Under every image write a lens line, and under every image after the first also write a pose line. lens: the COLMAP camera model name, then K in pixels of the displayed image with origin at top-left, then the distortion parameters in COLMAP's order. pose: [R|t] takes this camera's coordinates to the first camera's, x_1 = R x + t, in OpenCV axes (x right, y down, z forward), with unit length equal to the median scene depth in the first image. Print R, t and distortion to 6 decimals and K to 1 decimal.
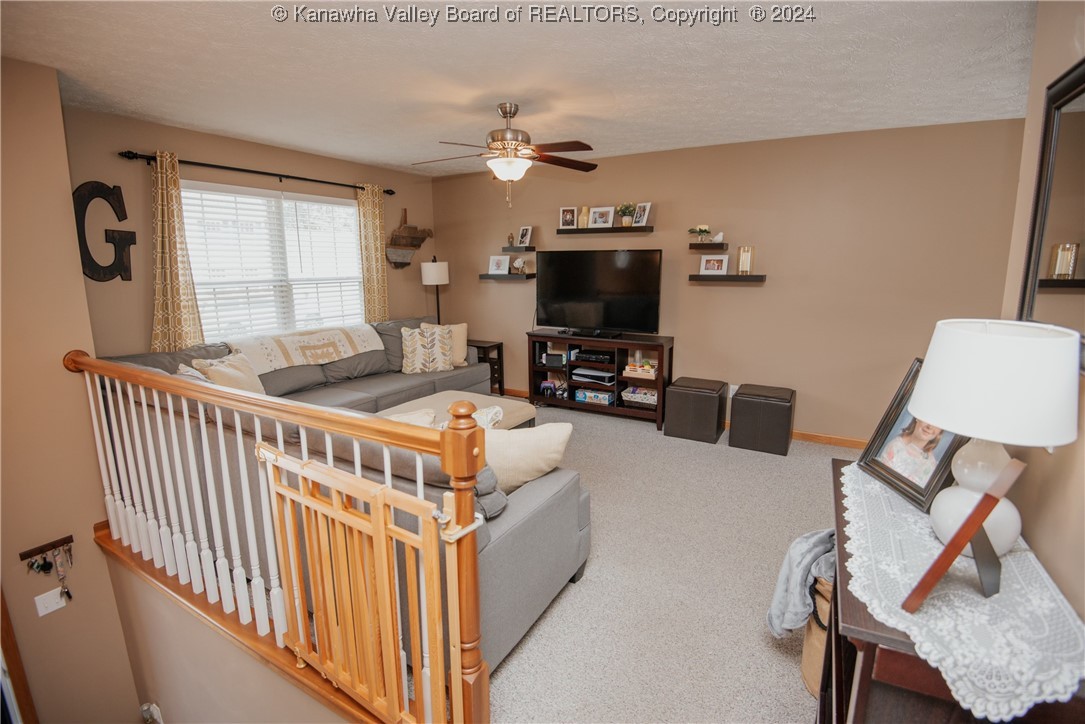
lens RADIAL K [[495.8, 0, 544.1], [0, 495.8, 362.5], [0, 0, 1]] dist [-0.024628, -0.010420]
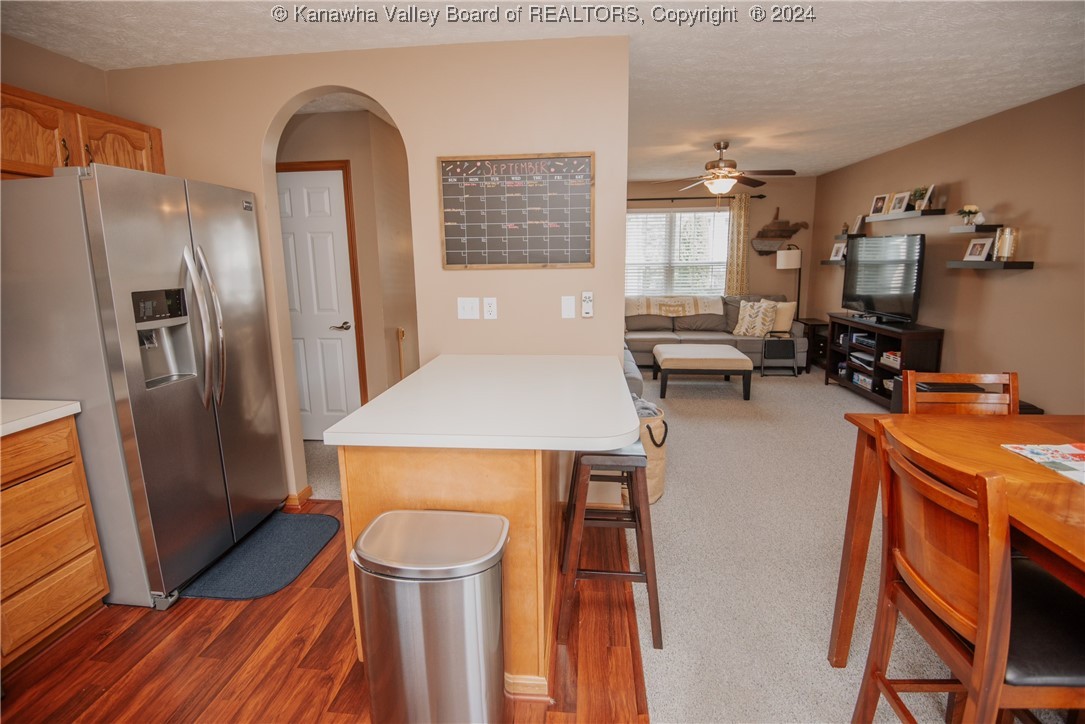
lens RADIAL K [[495.8, 0, 534.4], [0, 495.8, 358.5], [0, 0, 1]] dist [-0.024628, -0.010420]
pose [[0.401569, 0.175448, -0.898866, 0.781231], [-0.159502, 0.979877, 0.120003, 0.013240], [0.901832, 0.095181, 0.421472, -0.046597]]
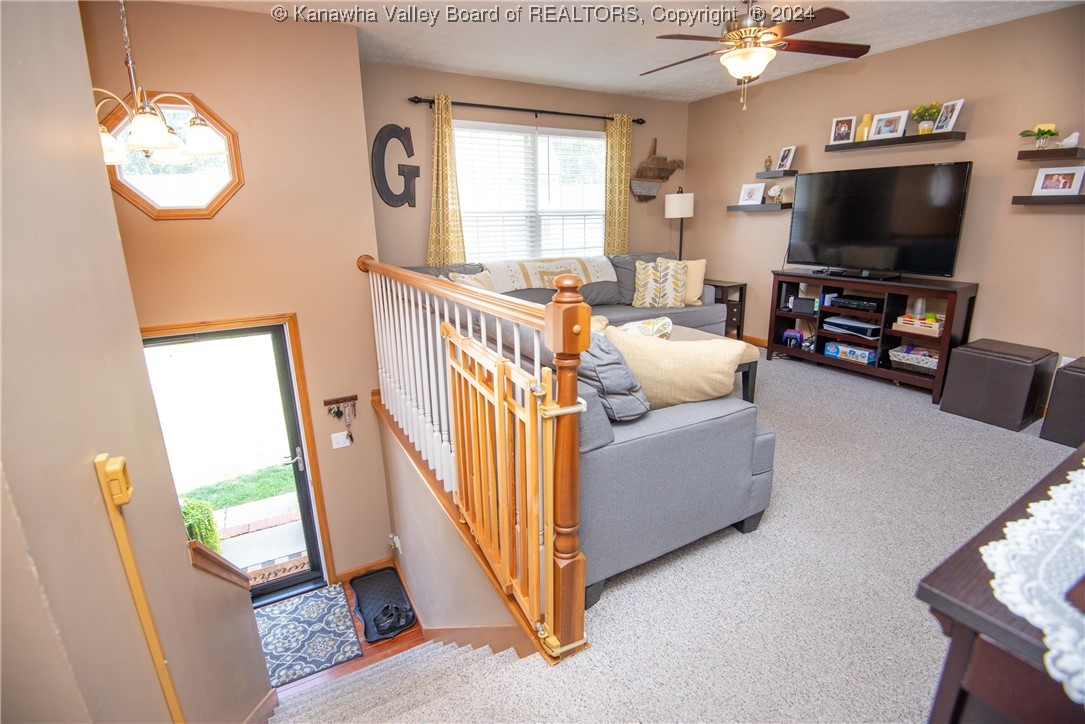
lens RADIAL K [[495.8, 0, 538.2], [0, 495.8, 359.5], [0, 0, 1]] dist [-0.024628, -0.010420]
pose [[0.854588, 0.128211, -0.503232, 0.075922], [-0.085102, 0.990519, 0.107838, 0.039597], [0.512287, -0.049331, 0.857397, 0.040186]]
